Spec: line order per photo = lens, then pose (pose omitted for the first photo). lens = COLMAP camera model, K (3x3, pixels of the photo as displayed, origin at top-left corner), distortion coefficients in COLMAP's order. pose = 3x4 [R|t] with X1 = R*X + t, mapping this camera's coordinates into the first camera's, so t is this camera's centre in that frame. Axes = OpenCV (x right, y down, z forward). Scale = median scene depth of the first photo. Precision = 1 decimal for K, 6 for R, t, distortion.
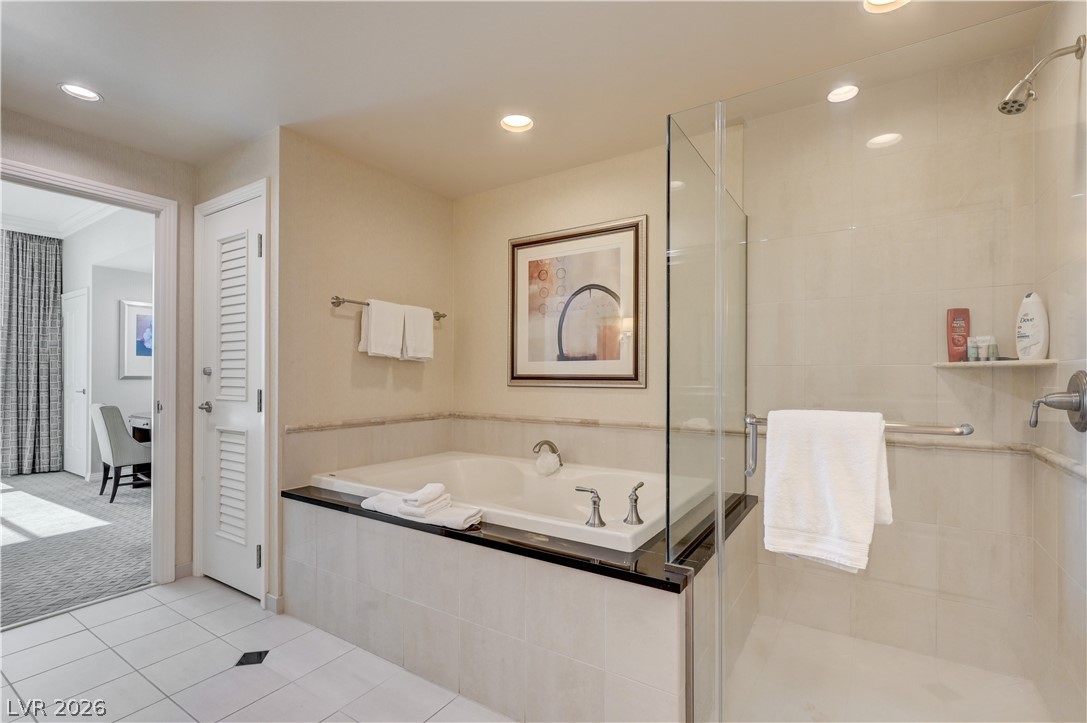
lens RADIAL K [[492.8, 0, 545.0], [0, 492.8, 374.0], [0, 0, 1]] dist [-0.000616, 0.000063]
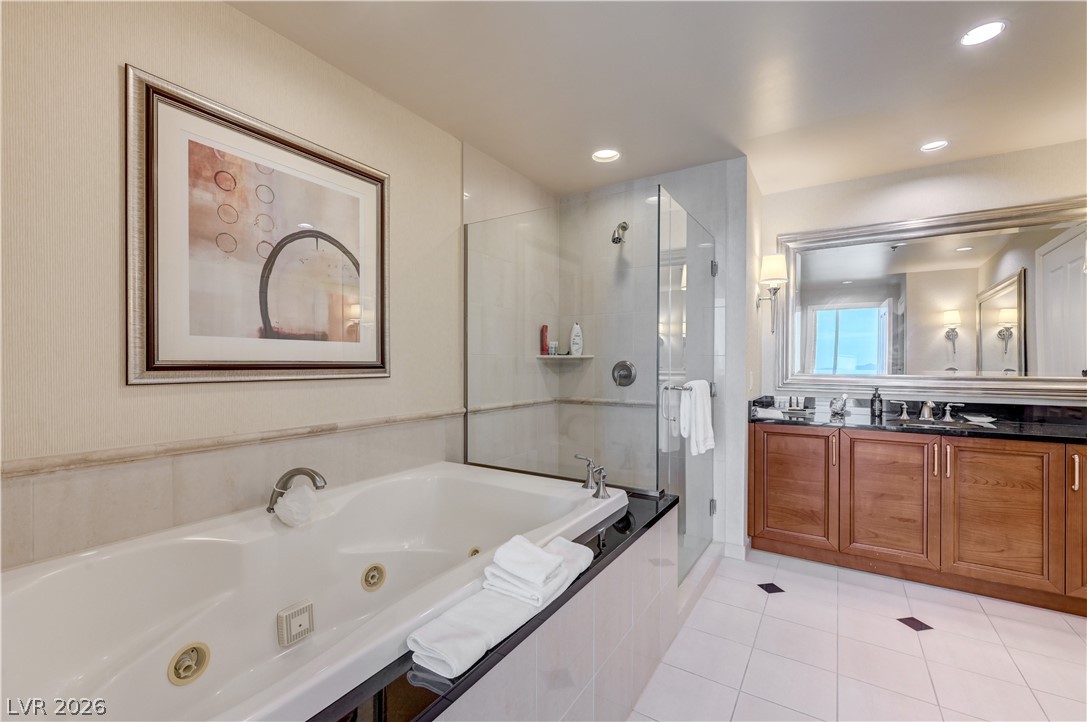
lens RADIAL K [[460.4, 0, 544.3], [0, 460.4, 365.7], [0, 0, 1]] dist [-0.001366, 0.000212]
pose [[-0.010718, -0.004388, 0.999933, -0.549961], [-0.002572, 0.999987, 0.004361, 0.004232], [-0.999939, -0.002525, -0.010729, 0.673795]]
